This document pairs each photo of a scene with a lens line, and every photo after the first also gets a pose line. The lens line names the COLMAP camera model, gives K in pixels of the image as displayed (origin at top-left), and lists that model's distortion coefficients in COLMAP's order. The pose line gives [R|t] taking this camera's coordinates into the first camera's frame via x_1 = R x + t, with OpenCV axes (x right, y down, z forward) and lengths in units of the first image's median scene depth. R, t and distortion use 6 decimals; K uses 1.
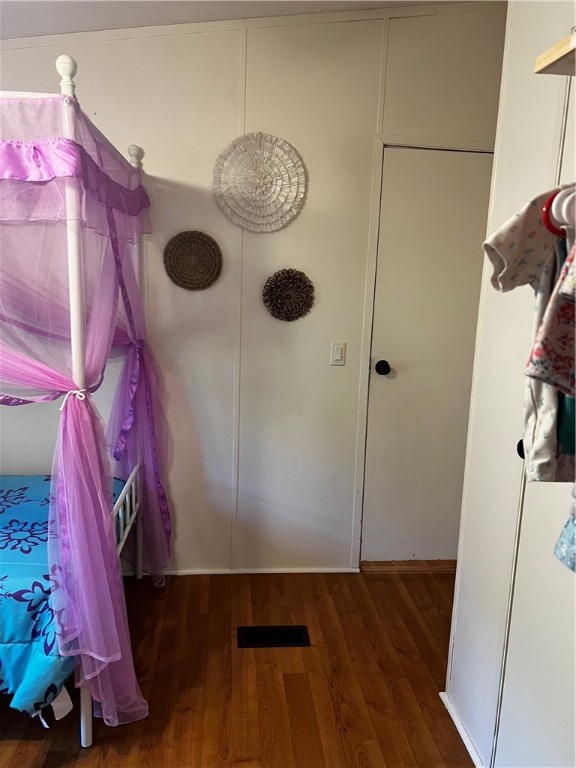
lens RADIAL K [[575.9, 0, 290.7], [0, 575.9, 380.2], [0, 0, 1]] dist [0.051427, -0.063795]
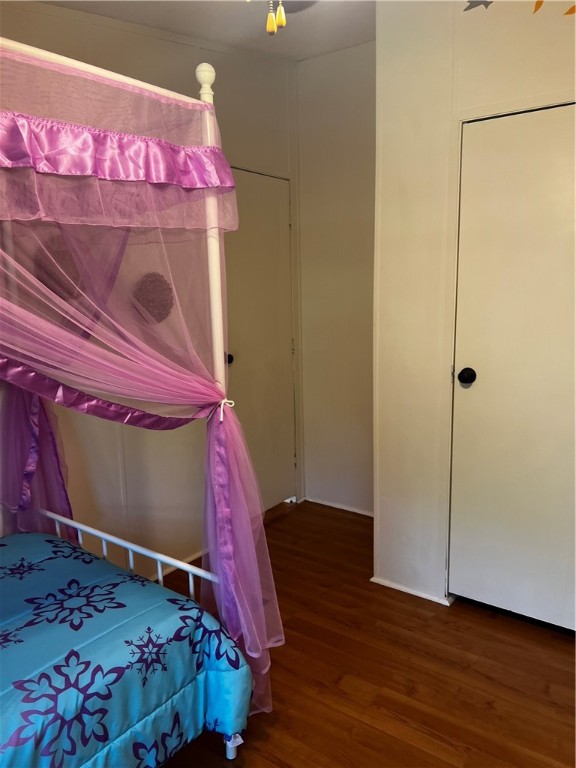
lens RADIAL K [[575.9, 0, 307.7], [0, 575.9, 382.2], [0, 0, 1]] dist [0.051427, -0.063795]
pose [[0.653028, -0.172283, 0.737477, -0.968326], [0.166512, 0.982615, 0.082106, -0.066568], [-0.738802, 0.069182, 0.670362, 0.212041]]
